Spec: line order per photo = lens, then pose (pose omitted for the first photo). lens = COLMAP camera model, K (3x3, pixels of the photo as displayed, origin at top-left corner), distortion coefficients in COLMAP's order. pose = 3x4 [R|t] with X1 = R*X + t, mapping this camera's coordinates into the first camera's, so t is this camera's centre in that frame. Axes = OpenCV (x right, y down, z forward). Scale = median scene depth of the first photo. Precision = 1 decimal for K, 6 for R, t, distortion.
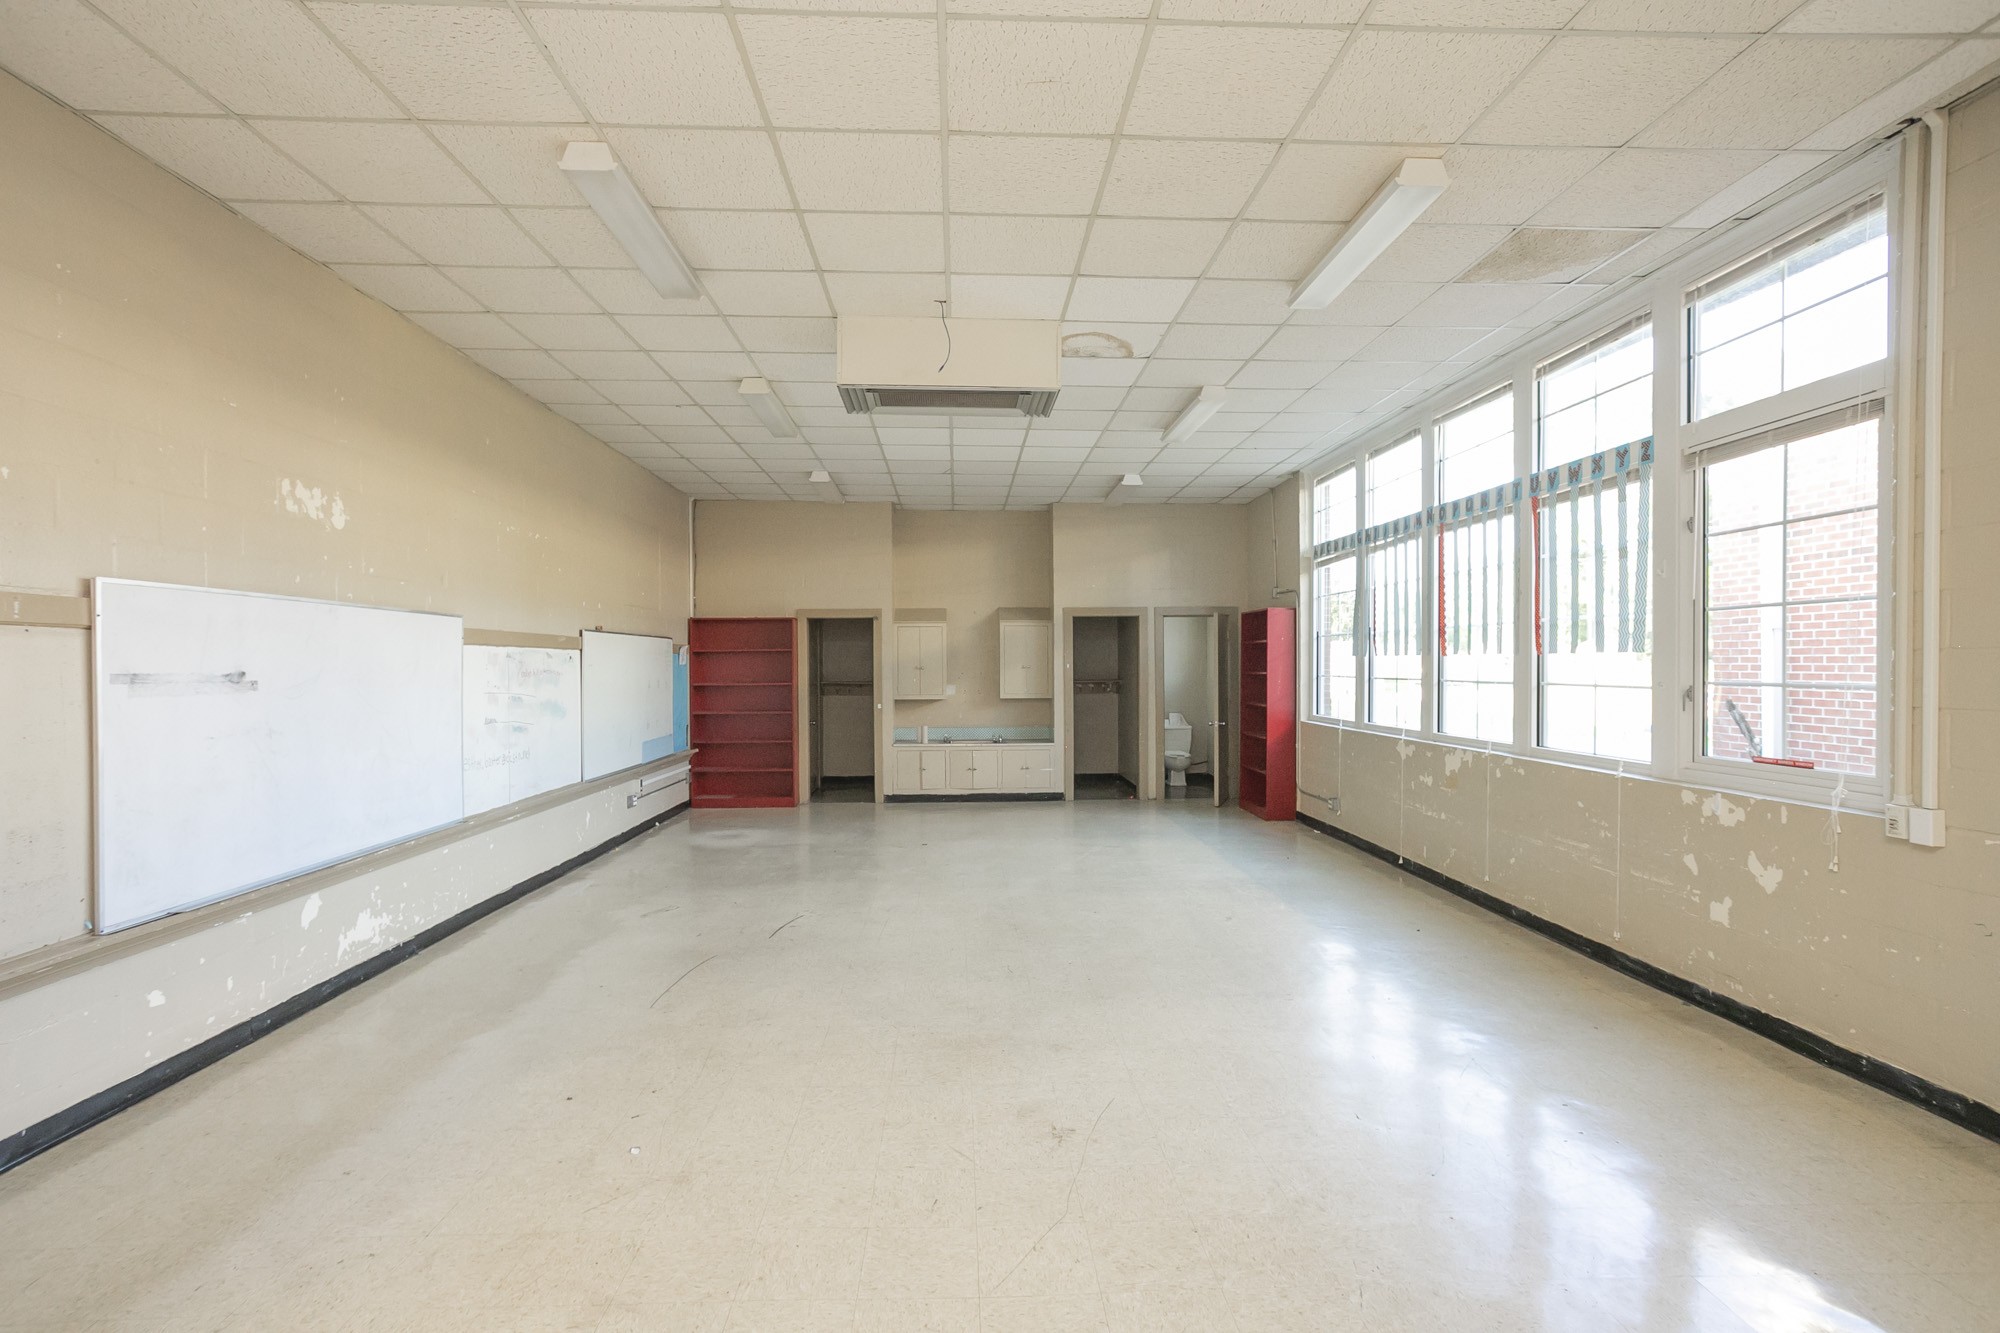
lens RADIAL K [[960.1, 0, 995.4], [0, 960.1, 694.9], [0, 0, 1]] dist [0.000470, 0.000410]
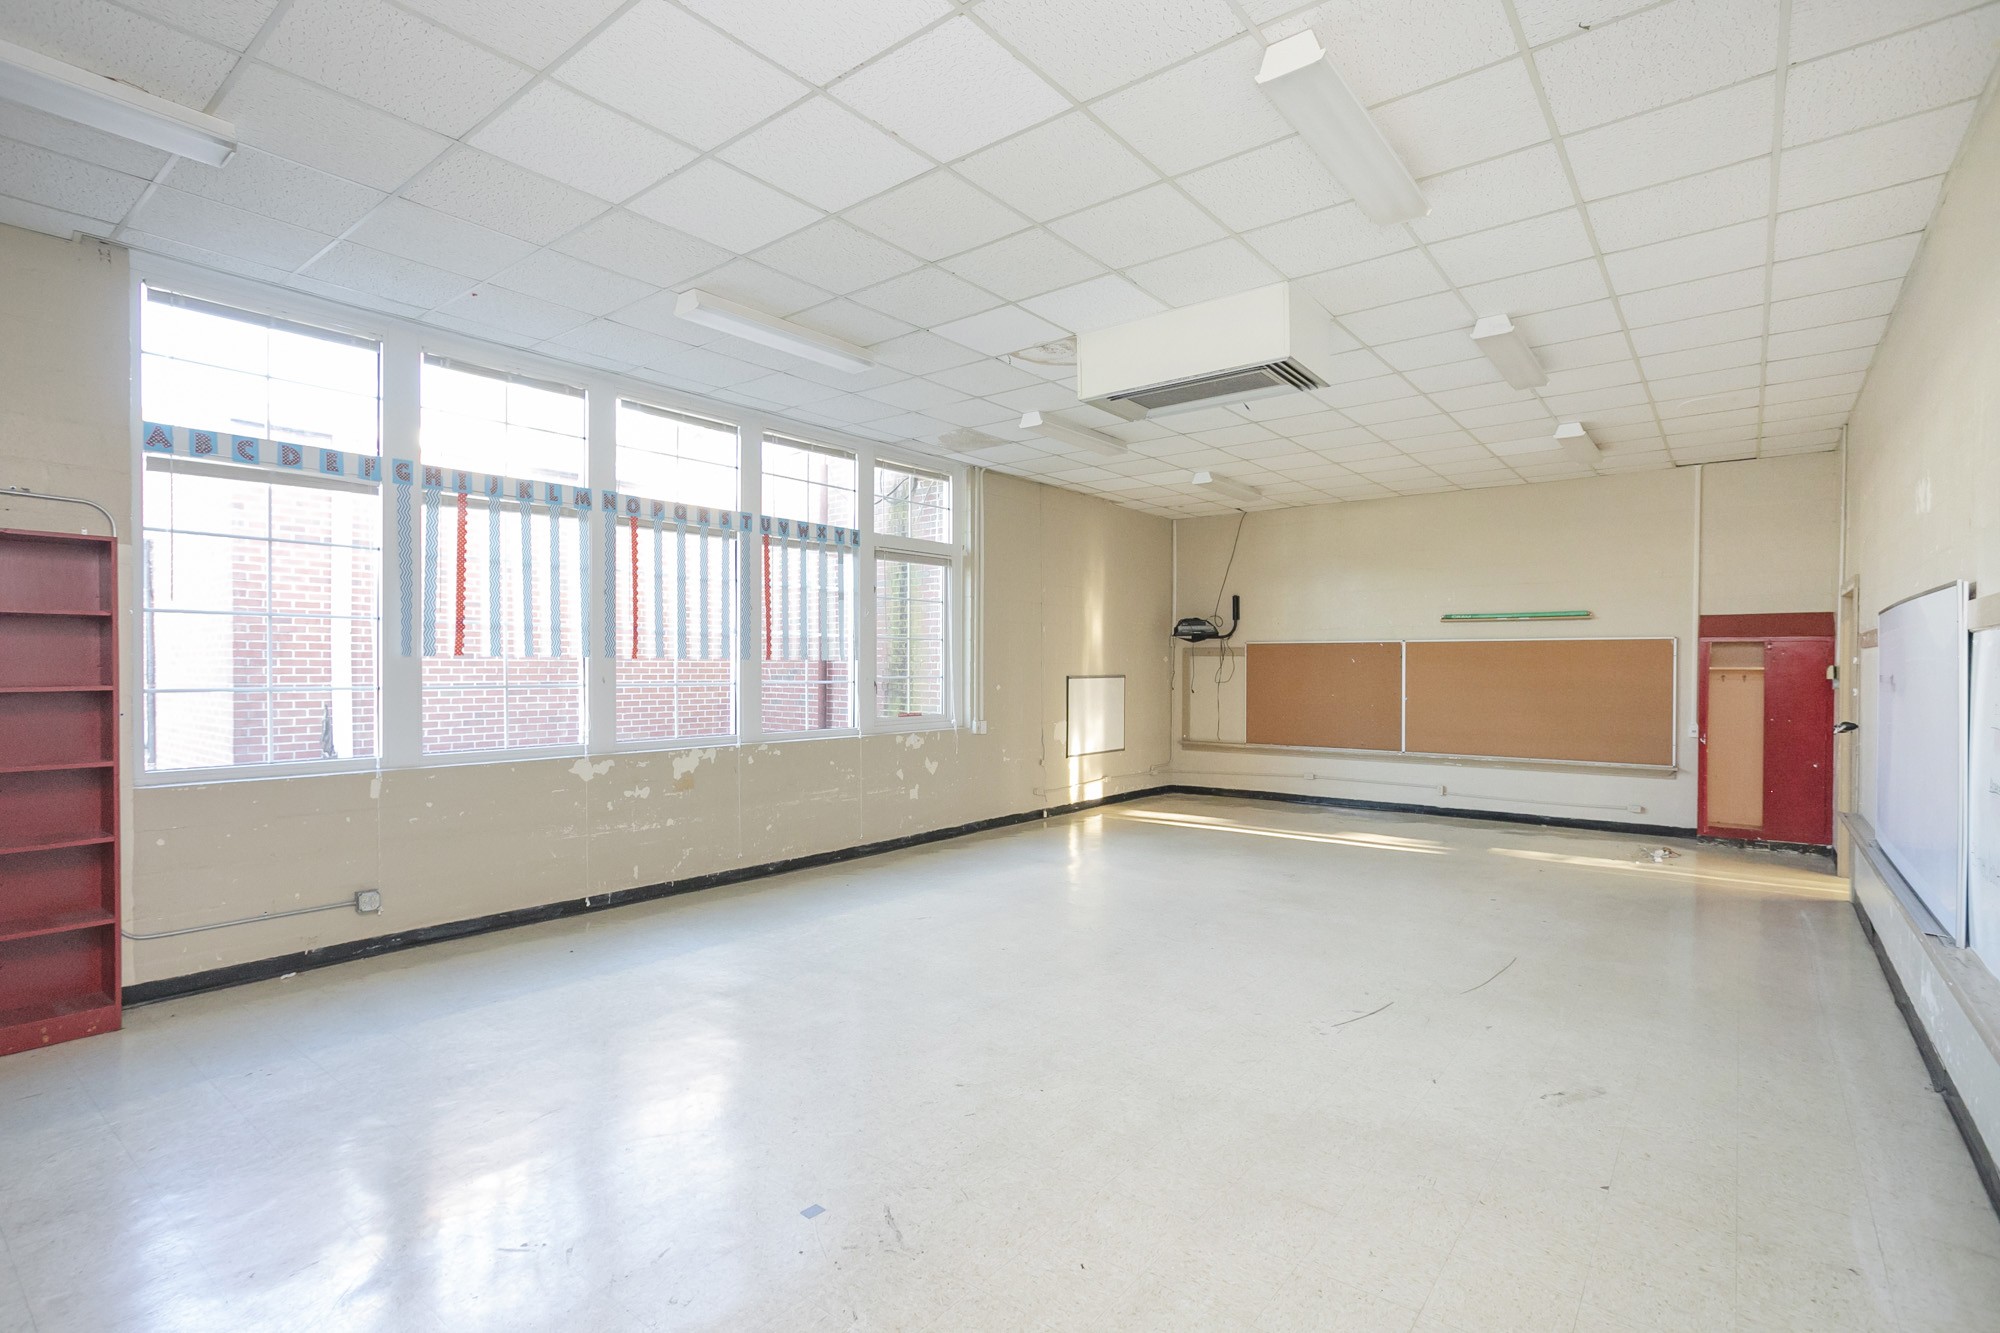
lens RADIAL K [[960.1, 0, 995.4], [0, 960.1, 694.9], [0, 0, 1]] dist [0.000470, 0.000410]
pose [[-0.748843, -0.019639, 0.662456, -0.530679], [0.020796, 0.998372, 0.053106, -0.060534], [-0.662421, 0.053544, -0.747216, 1.857991]]
